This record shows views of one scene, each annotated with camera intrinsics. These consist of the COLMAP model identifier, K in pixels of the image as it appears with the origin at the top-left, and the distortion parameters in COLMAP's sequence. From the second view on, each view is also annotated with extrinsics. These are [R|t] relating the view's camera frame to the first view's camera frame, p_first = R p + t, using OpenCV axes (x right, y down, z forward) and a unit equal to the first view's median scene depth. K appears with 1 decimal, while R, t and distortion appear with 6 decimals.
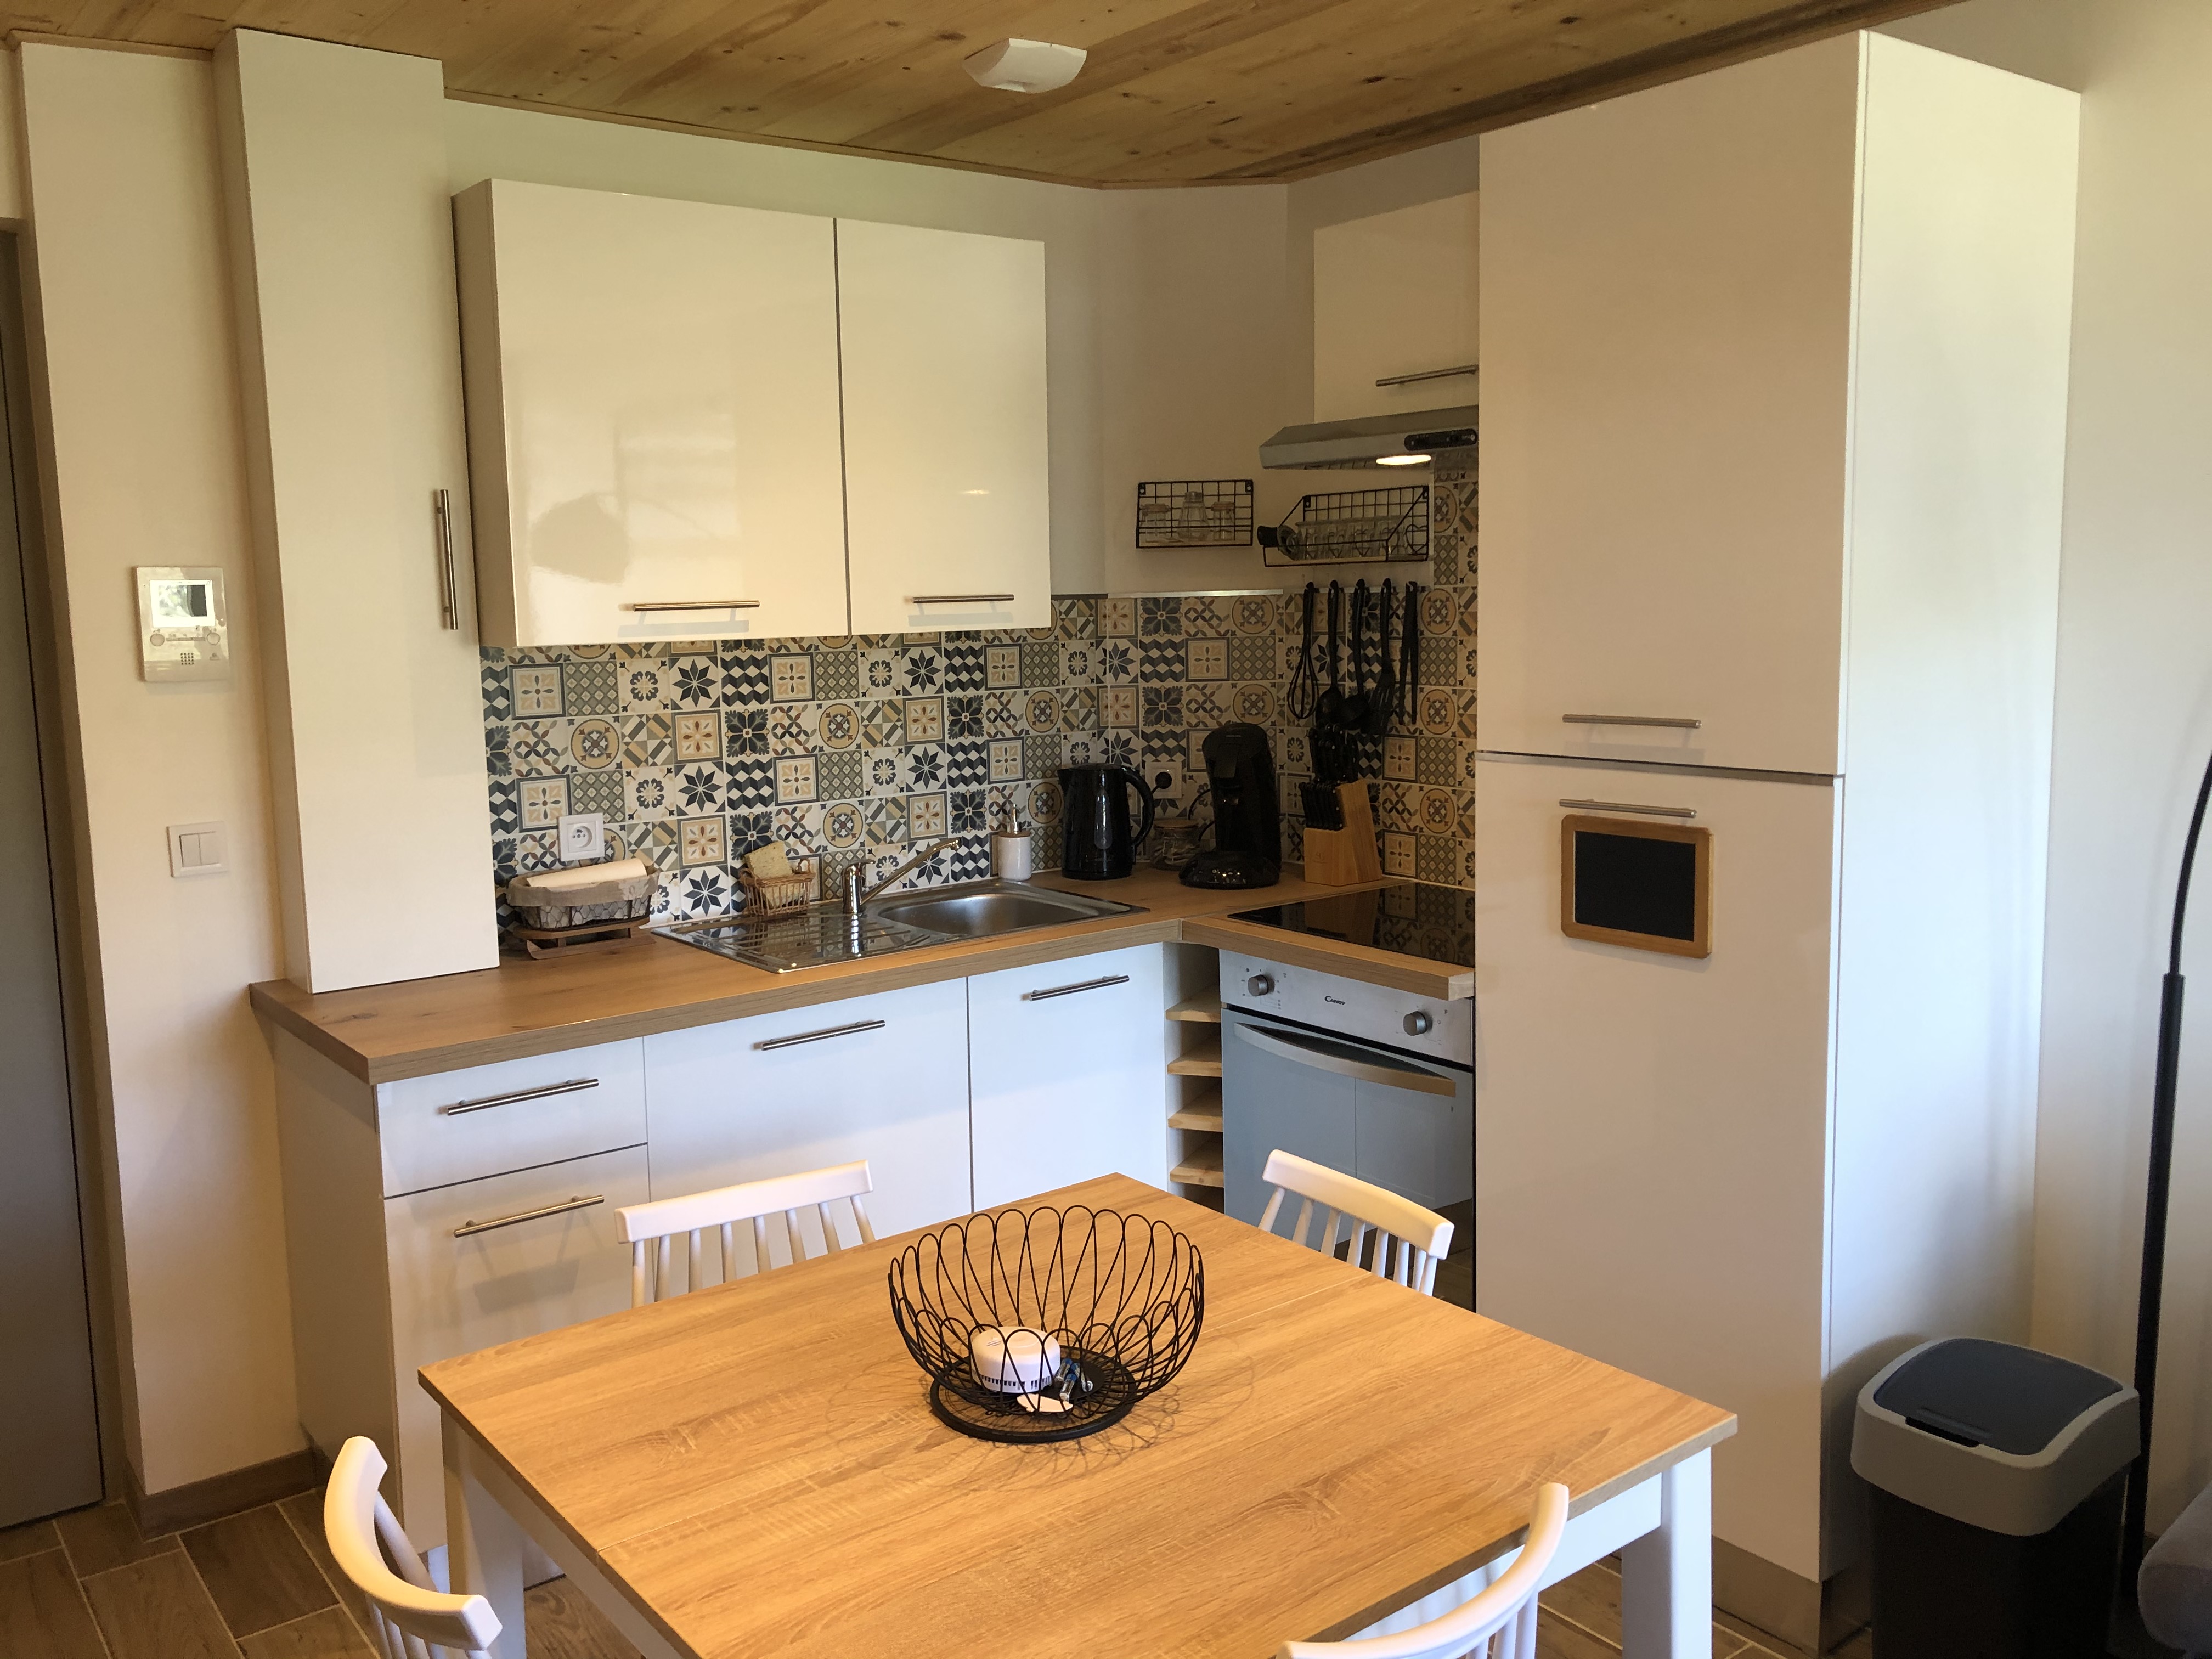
lens RADIAL K [[1847.1, 0, 1111.5], [0, 1847.1, 832.2], [0, 0, 1]] dist [0.080780, -0.058876]
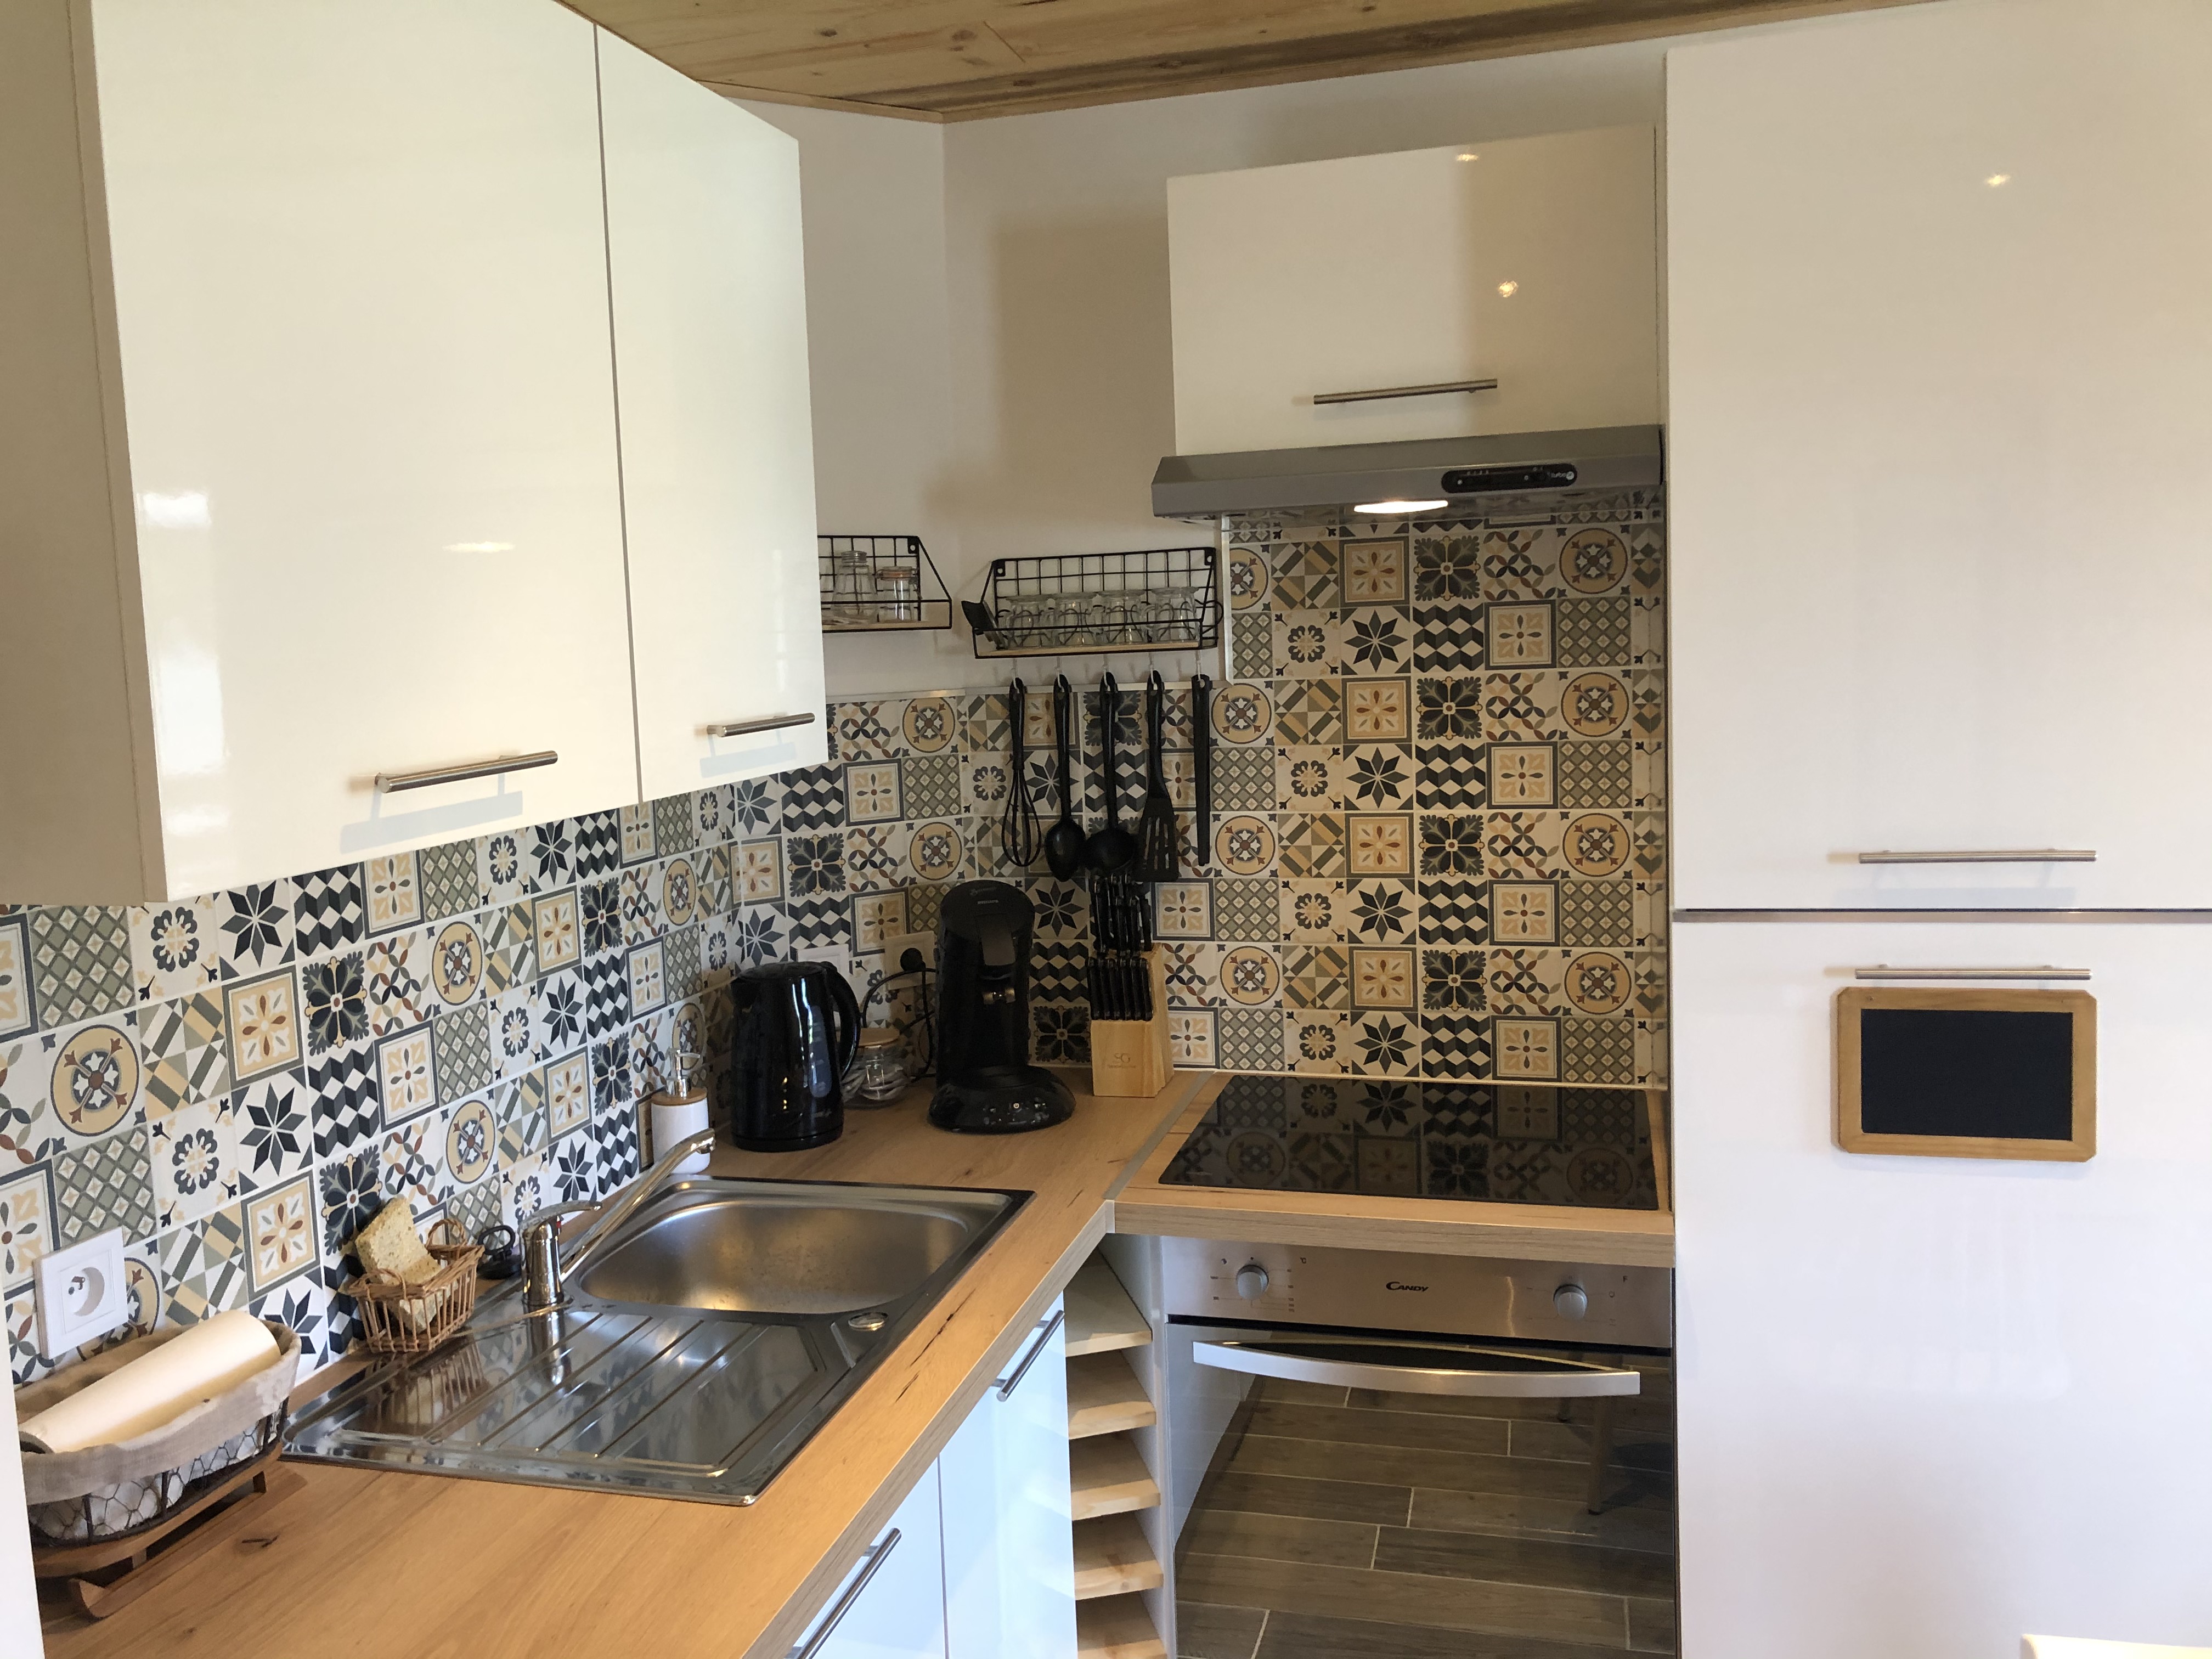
lens RADIAL K [[1847.1, 0, 1109.1], [0, 1847.1, 815.4], [0, 0, 1]] dist [0.080780, -0.058876]
pose [[0.794862, -0.073790, 0.602287, -0.317846], [0.102217, 0.994677, -0.013036, -0.072462], [-0.598119, 0.071926, 0.798173, 0.430274]]
